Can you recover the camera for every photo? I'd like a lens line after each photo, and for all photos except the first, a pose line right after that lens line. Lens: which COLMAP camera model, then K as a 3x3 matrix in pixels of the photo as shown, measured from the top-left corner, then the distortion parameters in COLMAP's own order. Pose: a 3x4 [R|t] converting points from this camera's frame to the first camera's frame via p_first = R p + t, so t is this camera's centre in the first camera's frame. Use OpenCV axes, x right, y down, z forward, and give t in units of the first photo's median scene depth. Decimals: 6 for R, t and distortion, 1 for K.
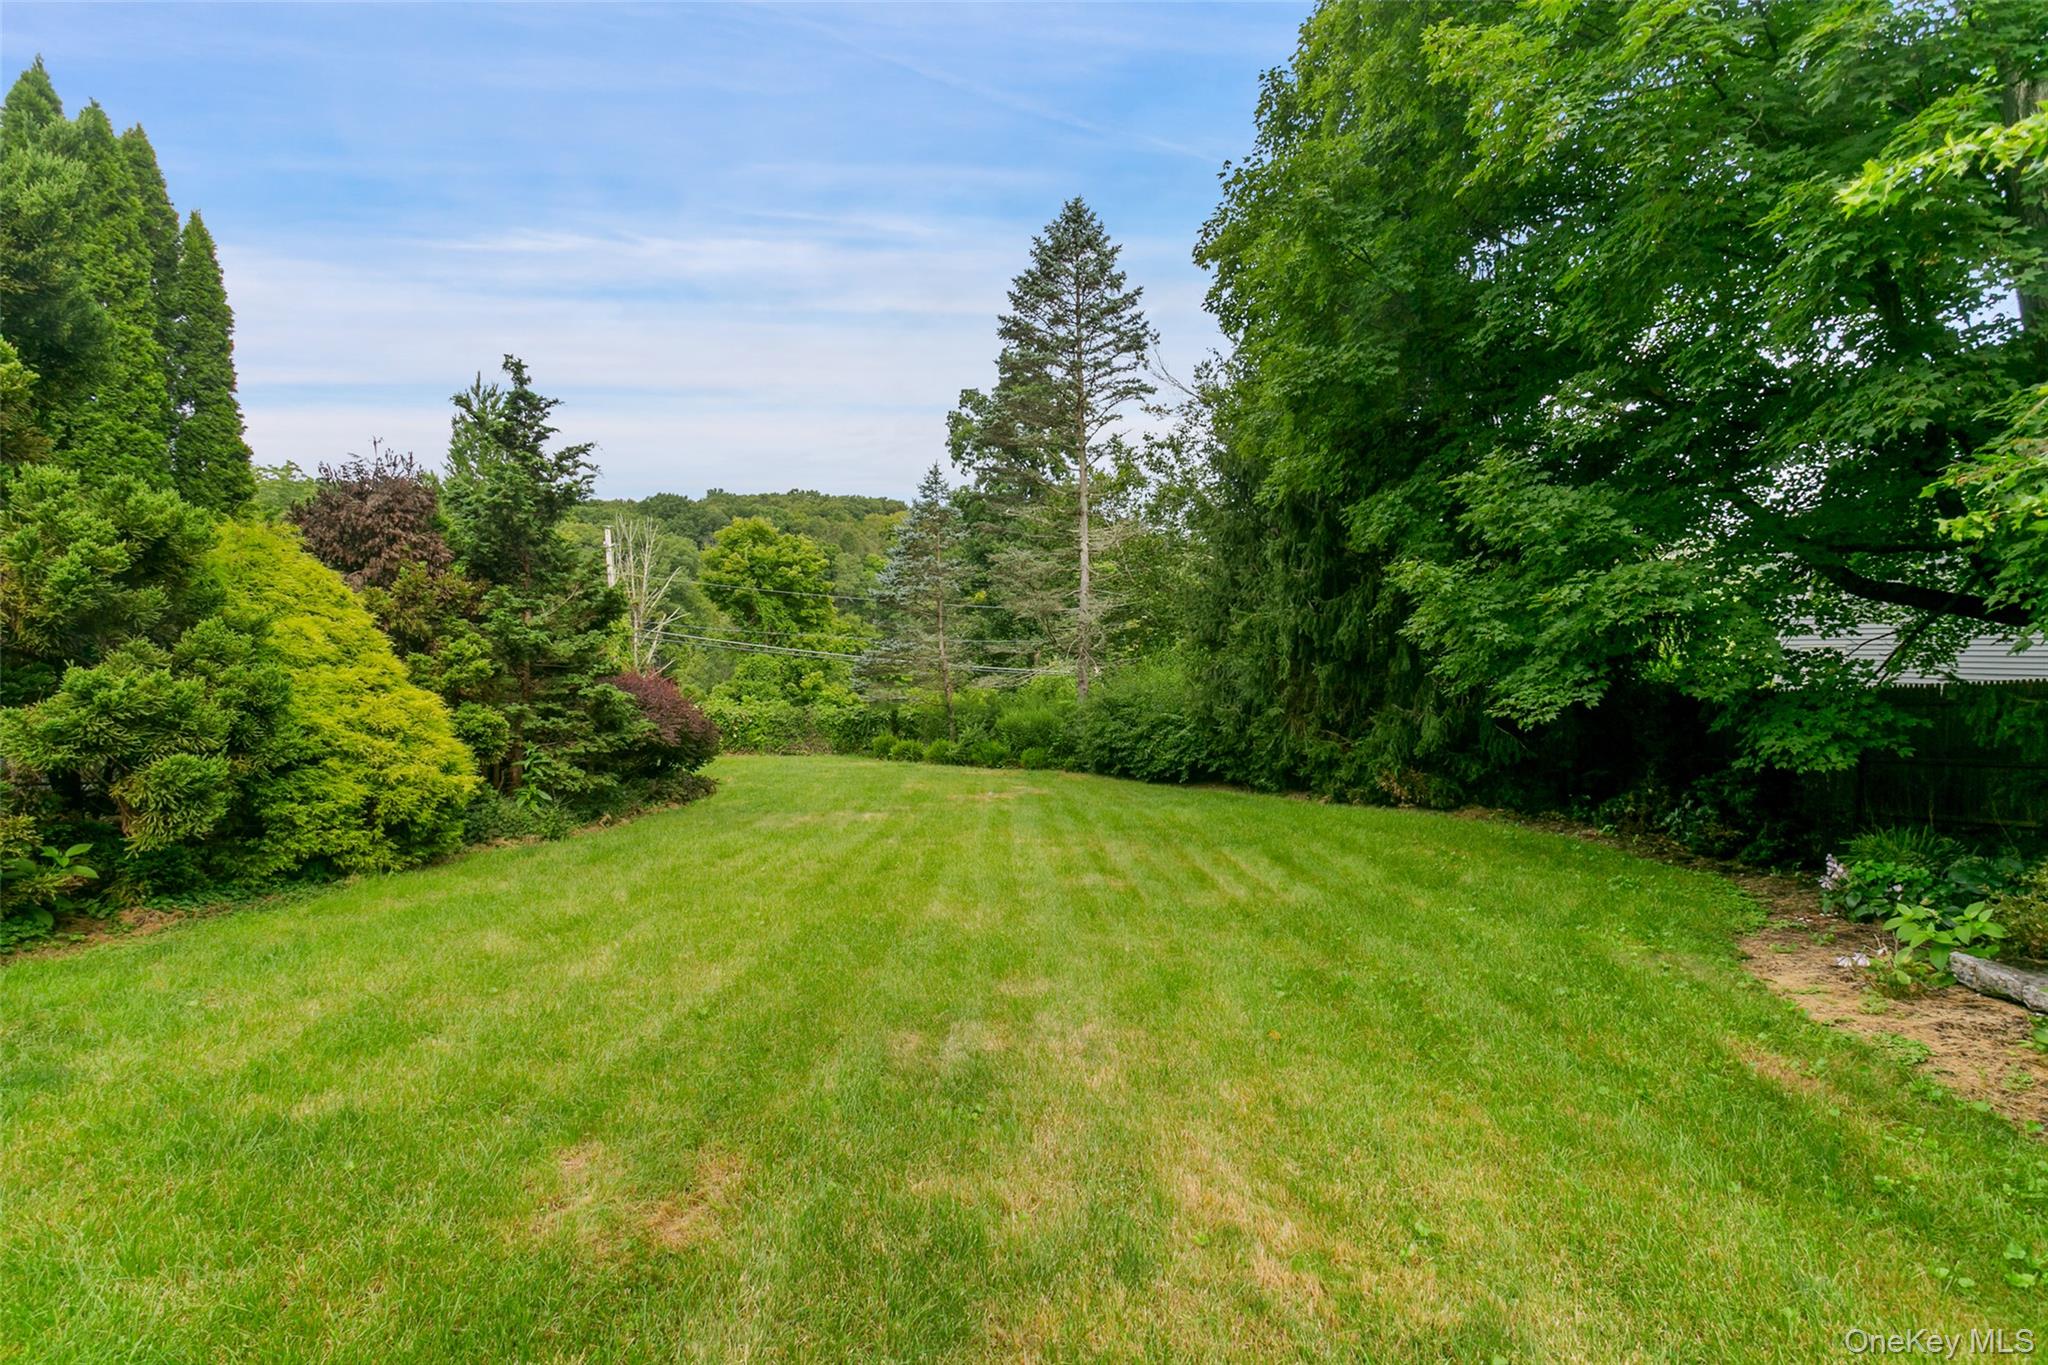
lens RADIAL K [[1070.1, 0, 1064.8], [0, 1070.1, 679.2], [0, 0, 1]] dist [-0.008950, 0.009802]
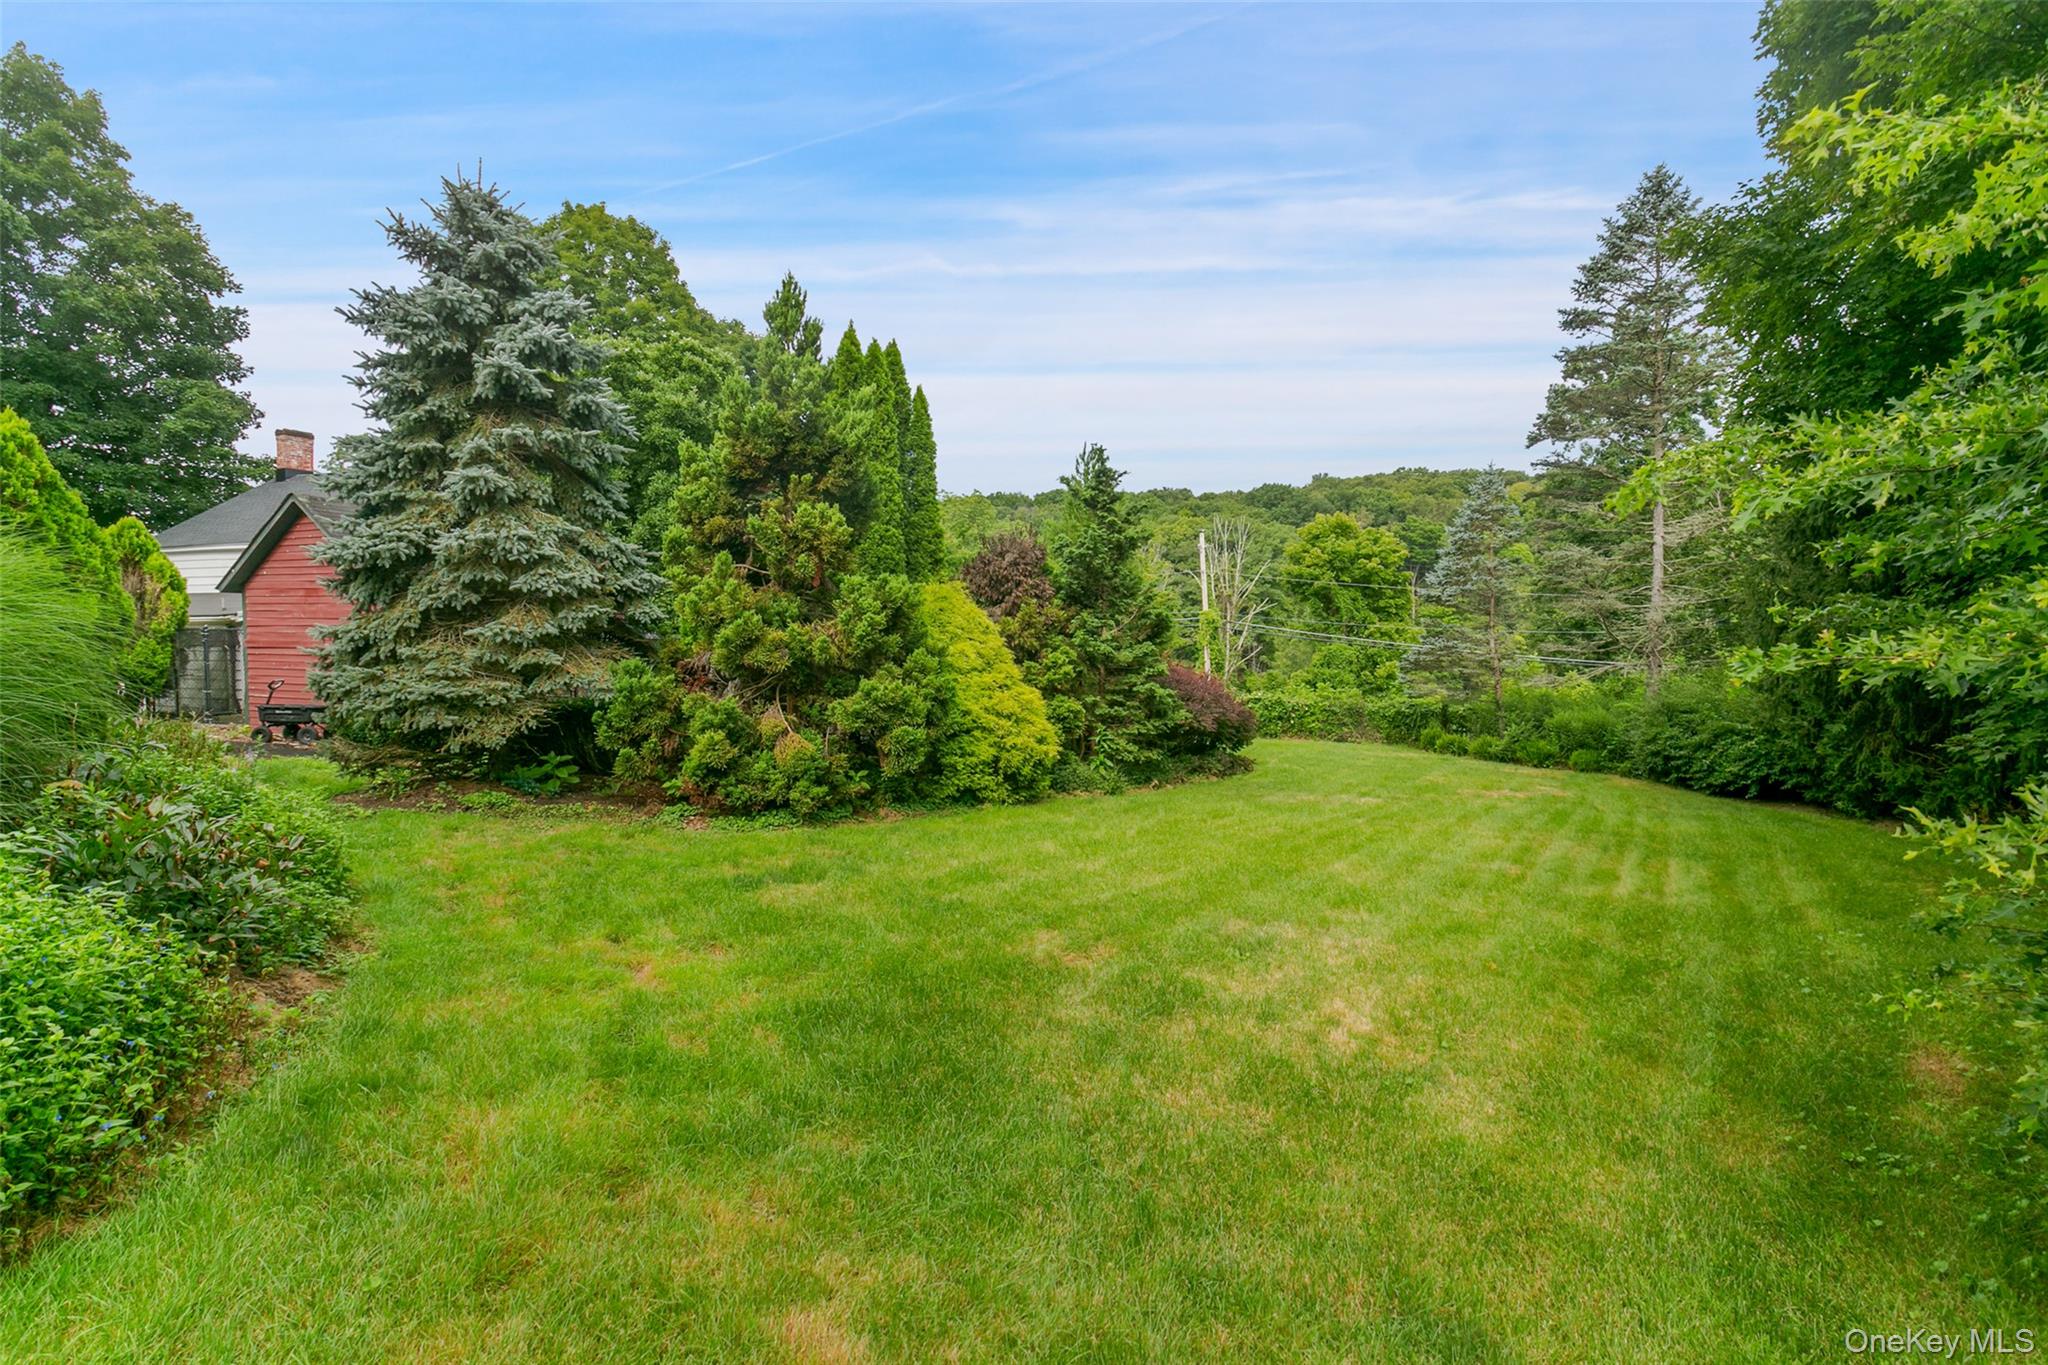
lens RADIAL K [[1070.1, 0, 1027.7], [0, 1070.1, 681.1], [0, 0, 1]] dist [-0.008950, 0.009802]
pose [[0.836106, 0.029589, -0.547769, 0.174906], [-0.019558, 0.999517, 0.024137, -0.027338], [0.548219, -0.009468, 0.836282, -0.208592]]
